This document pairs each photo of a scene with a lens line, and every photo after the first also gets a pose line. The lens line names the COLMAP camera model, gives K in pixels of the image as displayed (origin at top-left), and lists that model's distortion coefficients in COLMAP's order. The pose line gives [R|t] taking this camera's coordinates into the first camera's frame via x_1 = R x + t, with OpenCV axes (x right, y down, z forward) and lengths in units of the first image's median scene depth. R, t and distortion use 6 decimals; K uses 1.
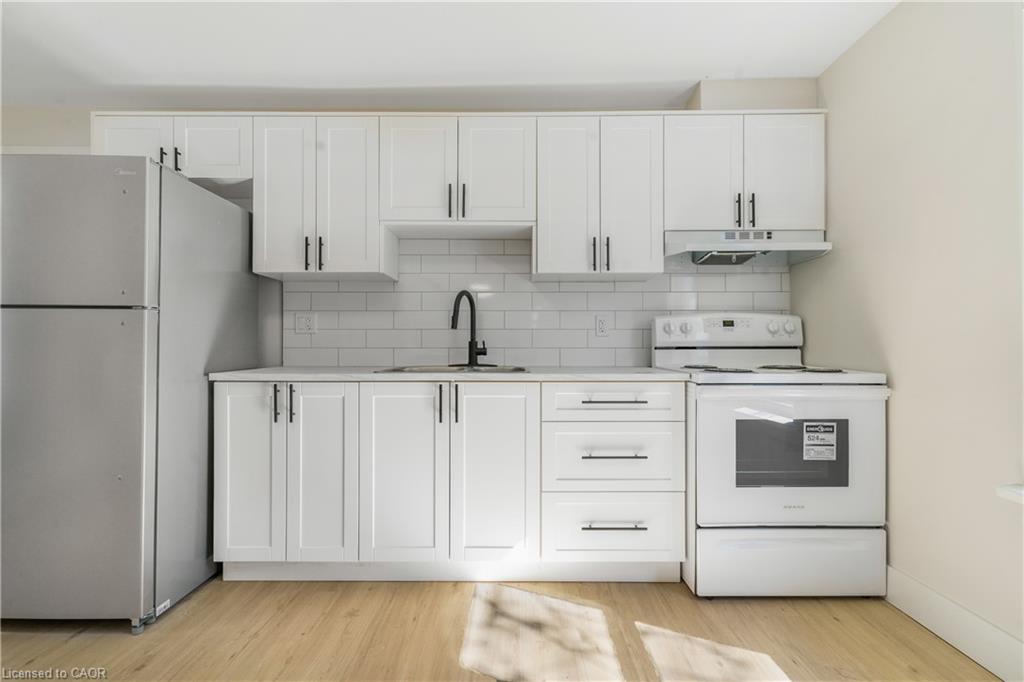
lens RADIAL K [[493.0, 0, 512.0], [0, 493.0, 341.0], [0, 0, 1]] dist [0.003112, 0.000348]
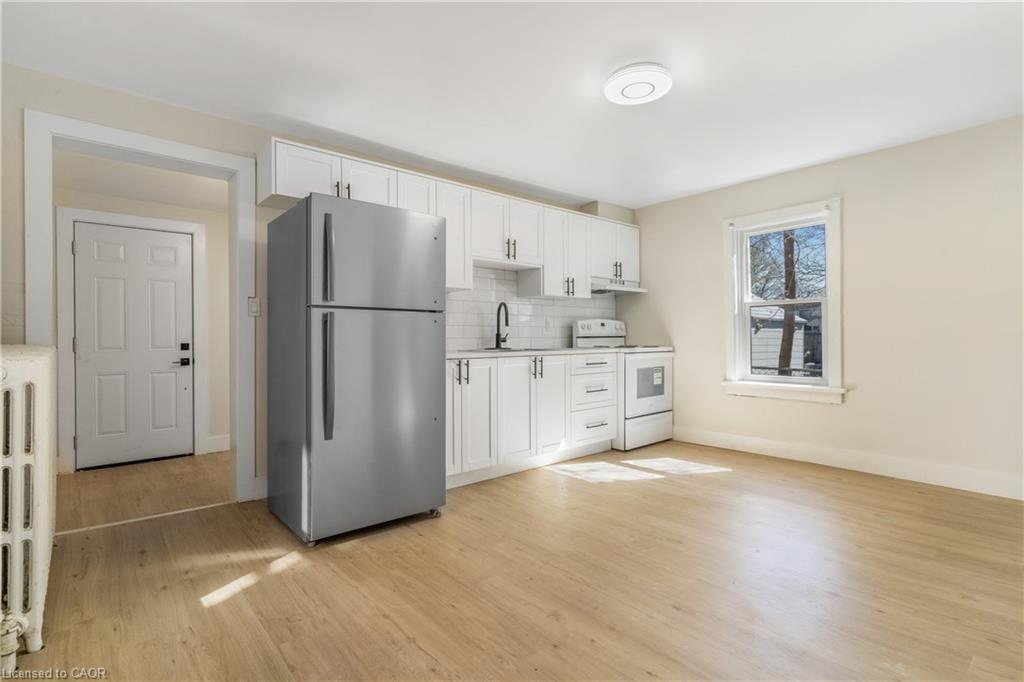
lens RADIAL K [[490.1, 0, 510.3], [0, 490.1, 339.3], [0, 0, 1]] dist [-0.000072, -0.000051]
pose [[0.754304, -0.006936, 0.656488, -1.228319], [-0.000050, 0.999944, 0.010622, 0.002506], [-0.656525, -0.008045, 0.754261, -0.254581]]
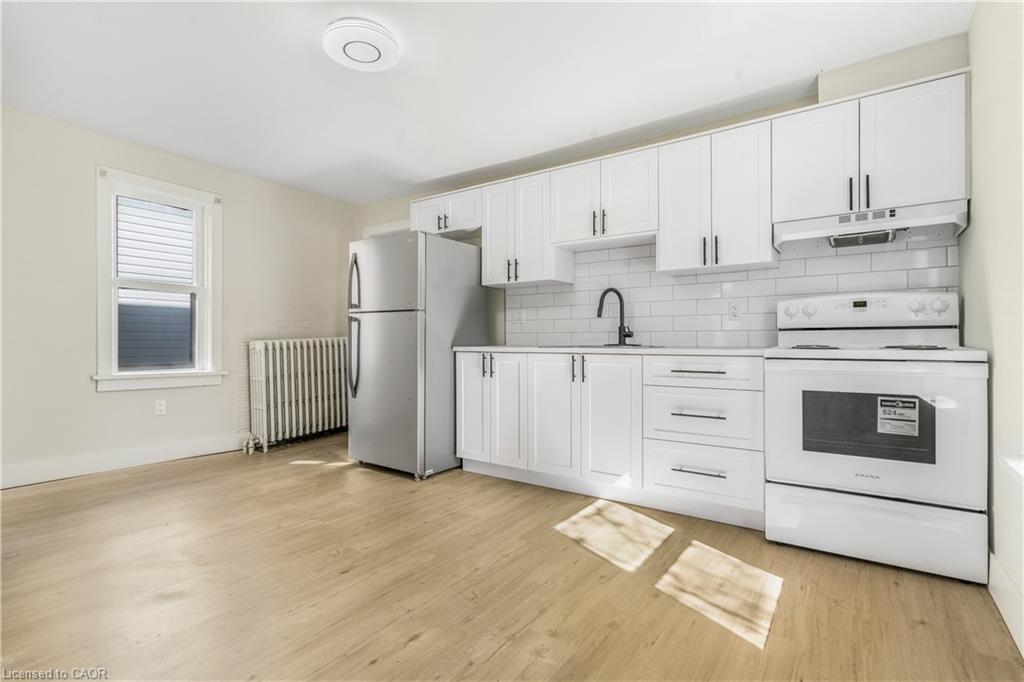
lens RADIAL K [[490.1, 0, 510.3], [0, 490.1, 339.3], [0, 0, 1]] dist [-0.000072, -0.000051]
pose [[0.818968, -0.002817, -0.573833, 0.469891], [0.008513, 0.999938, 0.007240, 0.025261], [0.573776, -0.010814, 0.818941, -0.251212]]
